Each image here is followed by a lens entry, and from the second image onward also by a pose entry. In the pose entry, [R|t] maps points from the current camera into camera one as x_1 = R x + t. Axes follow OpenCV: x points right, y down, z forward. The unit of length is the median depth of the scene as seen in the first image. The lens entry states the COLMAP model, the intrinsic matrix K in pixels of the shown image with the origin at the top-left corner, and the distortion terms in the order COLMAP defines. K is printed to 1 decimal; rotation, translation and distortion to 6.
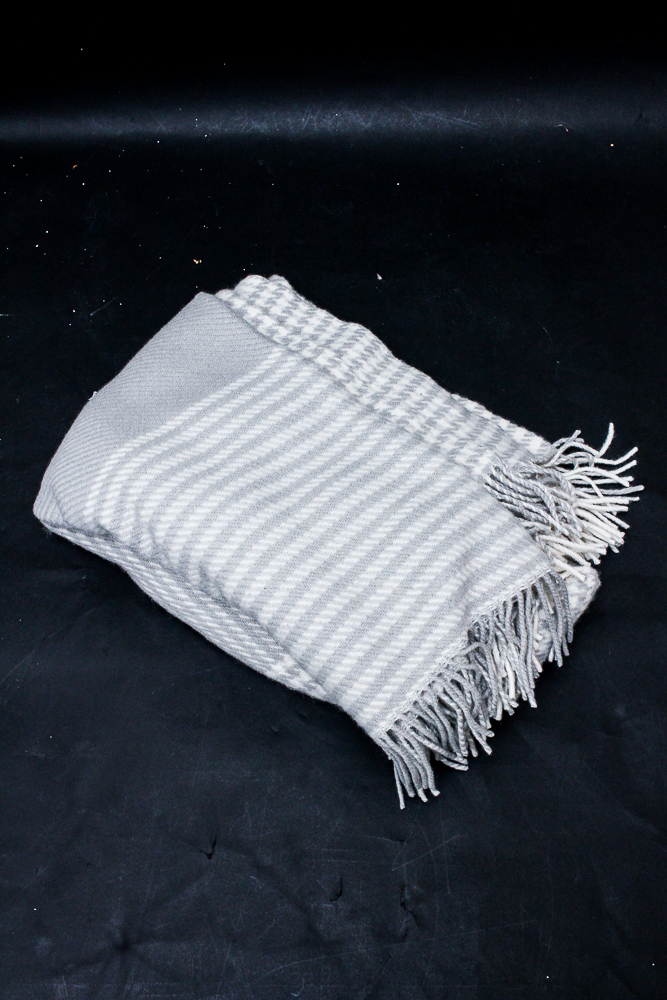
lens RADIAL K [[1162.0, 0, 333.5], [0, 1162.0, 500.0], [0, 0, 1]] dist [-0.119279, 0.183694]
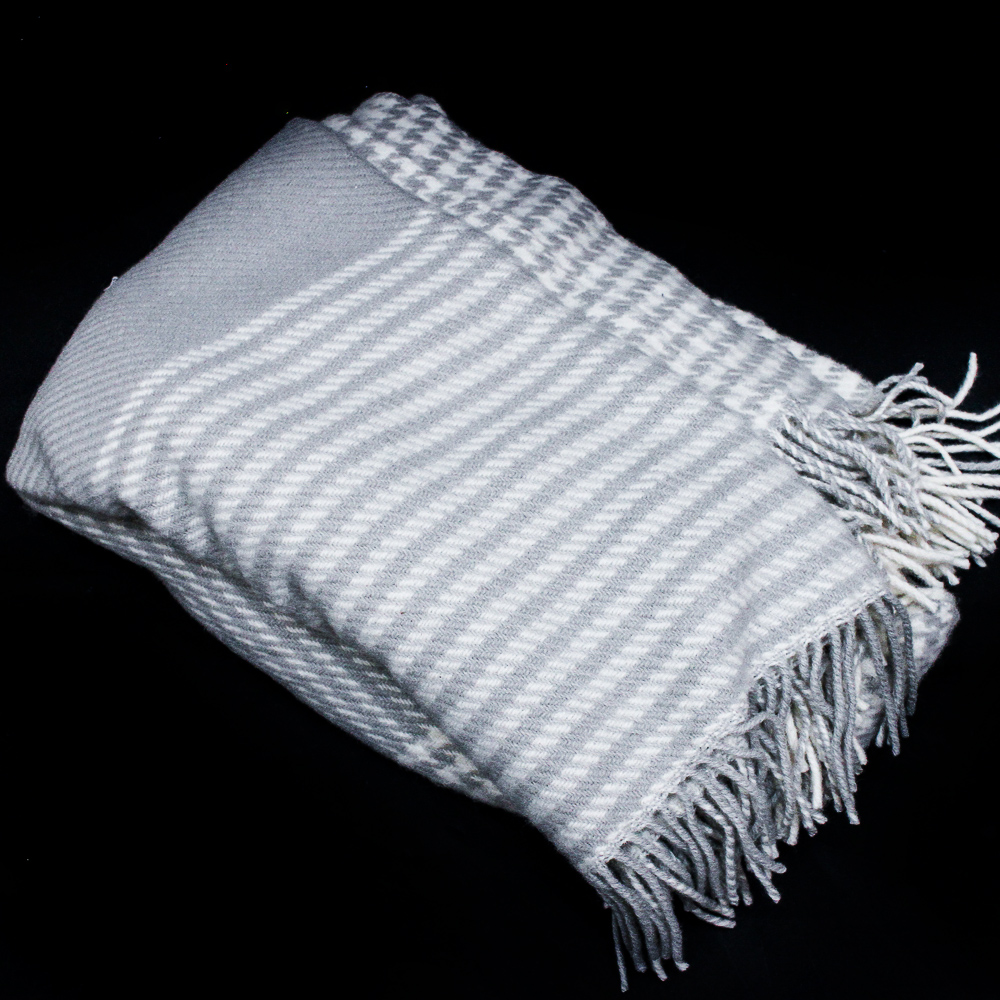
lens RADIAL K [[1723.1, 0, 500.0], [0, 1723.1, 500.0], [0, 0, 1]] dist [-0.113504, -0.021707]
pose [[0.999414, 0.021622, 0.026537, -0.032243], [-0.021689, 0.999762, 0.002252, 0.015472], [-0.026482, -0.002826, 0.999645, 0.128152]]
